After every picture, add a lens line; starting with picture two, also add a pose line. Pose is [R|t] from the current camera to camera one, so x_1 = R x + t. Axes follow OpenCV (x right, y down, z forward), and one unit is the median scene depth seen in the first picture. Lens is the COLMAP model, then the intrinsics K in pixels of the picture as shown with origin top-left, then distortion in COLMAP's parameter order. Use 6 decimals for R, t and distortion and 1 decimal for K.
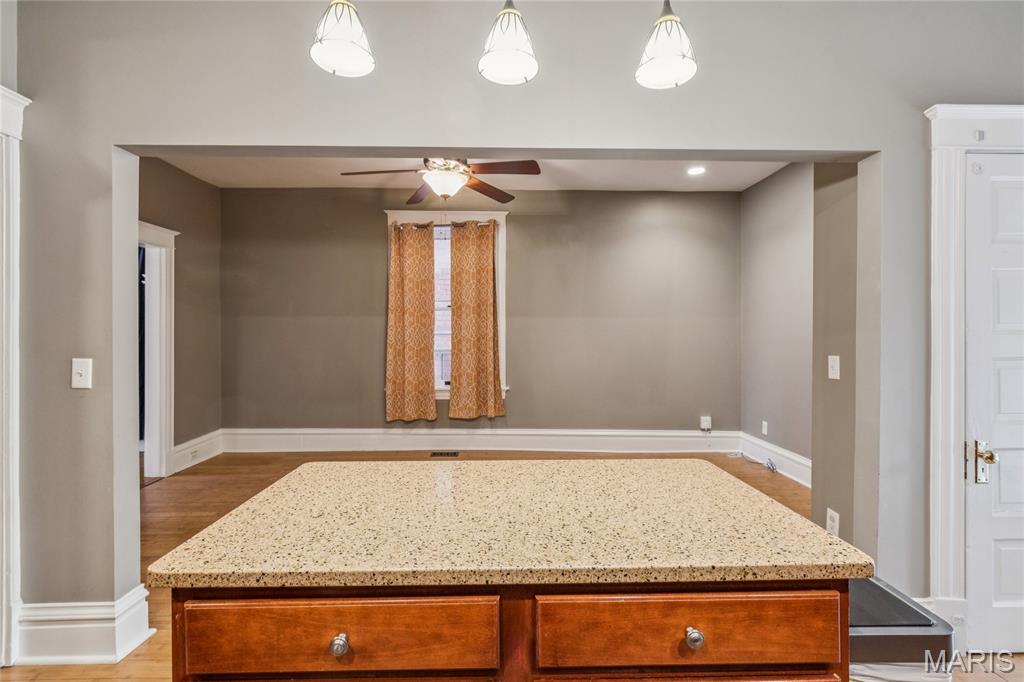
lens RADIAL K [[456.3, 0, 504.5], [0, 456.3, 337.5], [0, 0, 1]] dist [0.002990, -0.007040]
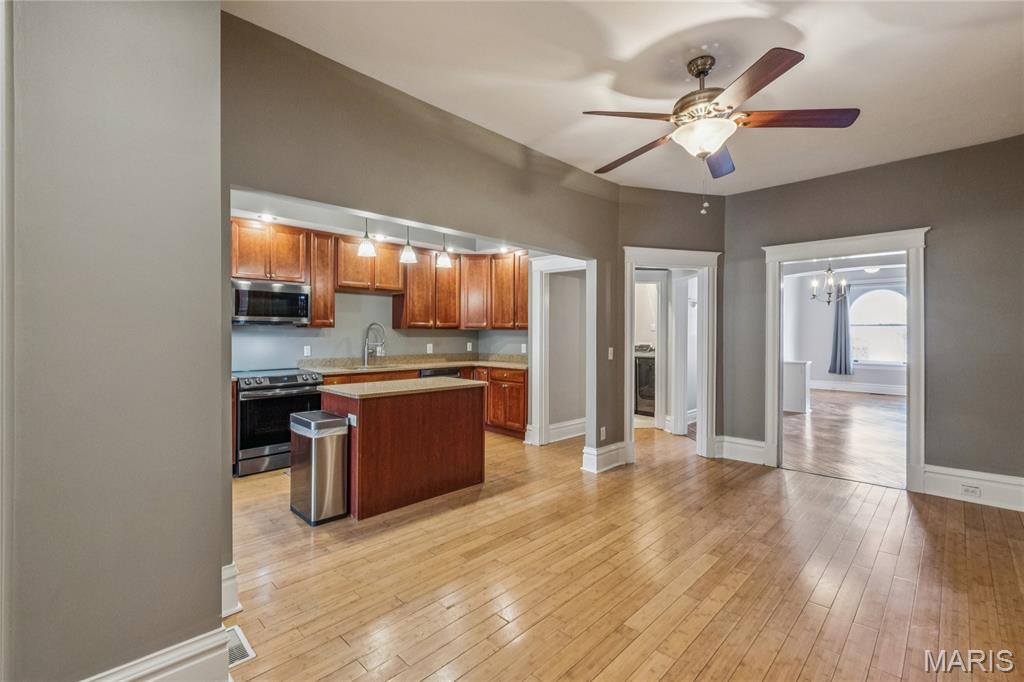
lens RADIAL K [[457.9, 0, 510.4], [0, 457.9, 331.2], [0, 0, 1]] dist [-0.002186, -0.000631]
pose [[-0.714450, -0.009495, -0.699622, 0.437195], [-0.011211, 0.999935, -0.002121, -0.011845], [0.699597, 0.006328, -0.714510, 0.928771]]
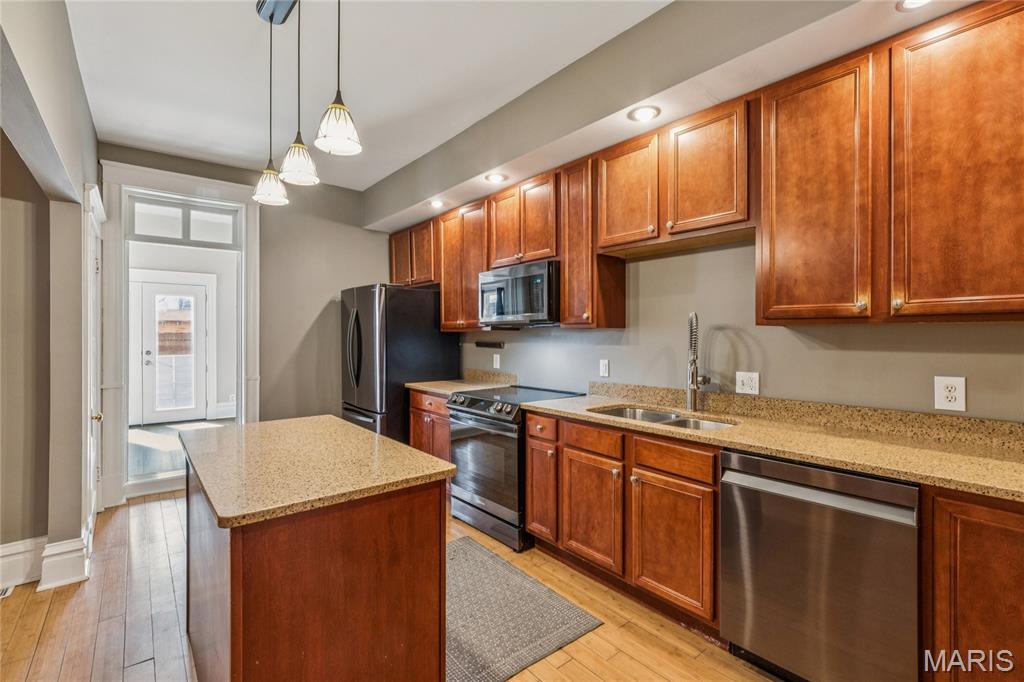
lens RADIAL K [[455.2, 0, 510.1], [0, 455.2, 337.5], [0, 0, 1]] dist [-0.002329, -0.000416]
pose [[-0.623982, -0.005952, 0.781416, -0.390419], [0.000042, 0.999971, 0.007651, -0.009599], [-0.781439, 0.004807, -0.623964, 0.323820]]
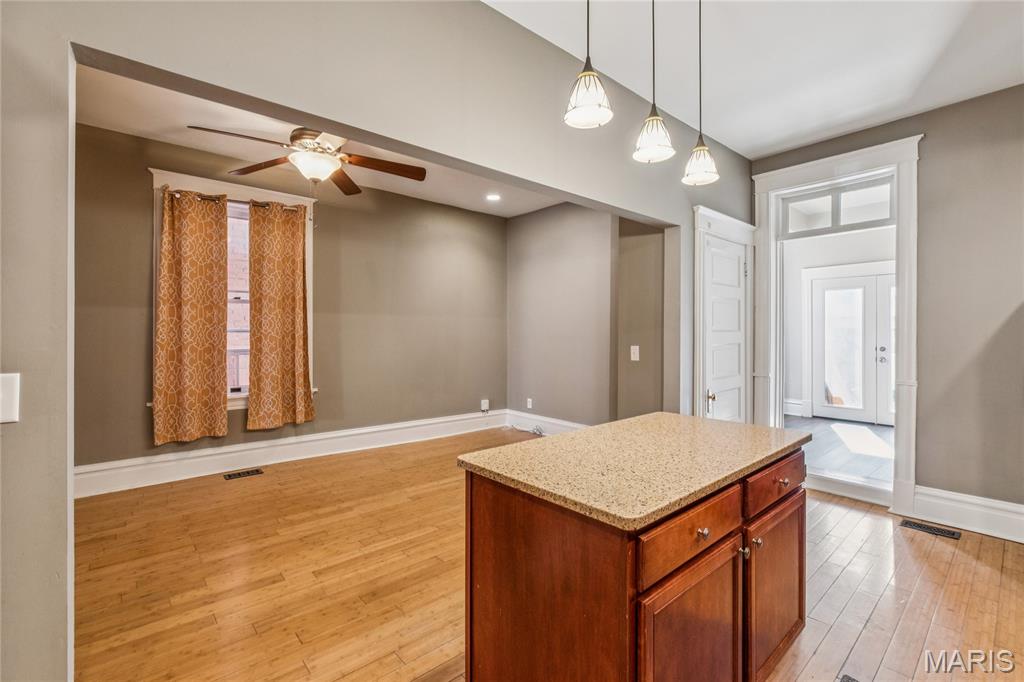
lens RADIAL K [[457.9, 0, 510.4], [0, 457.9, 331.2], [0, 0, 1]] dist [-0.002186, -0.000631]
pose [[0.762216, 0.000225, 0.647322, -0.298873], [0.003570, 0.999983, -0.004551, -0.001880], [-0.647313, 0.005780, 0.762203, 0.037375]]
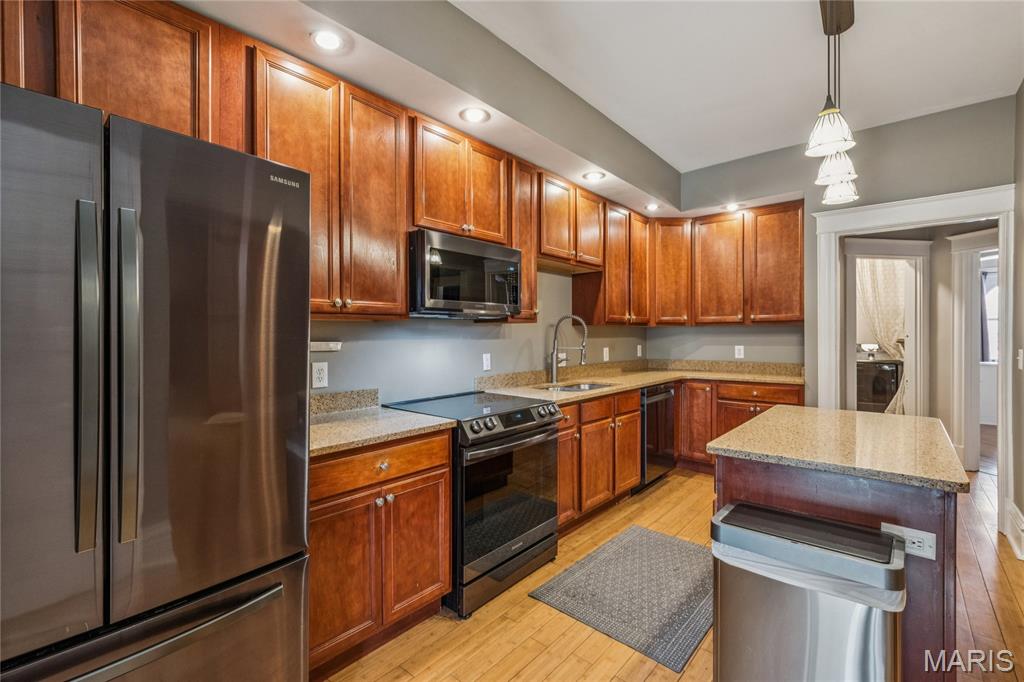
lens RADIAL K [[456.3, 0, 504.5], [0, 456.3, 337.5], [0, 0, 1]] dist [0.002990, -0.007040]
pose [[-0.672126, 0.004441, -0.740423, 0.488453], [-0.000834, 0.999977, 0.006755, -0.001171], [0.740436, 0.005158, -0.672107, 0.280235]]
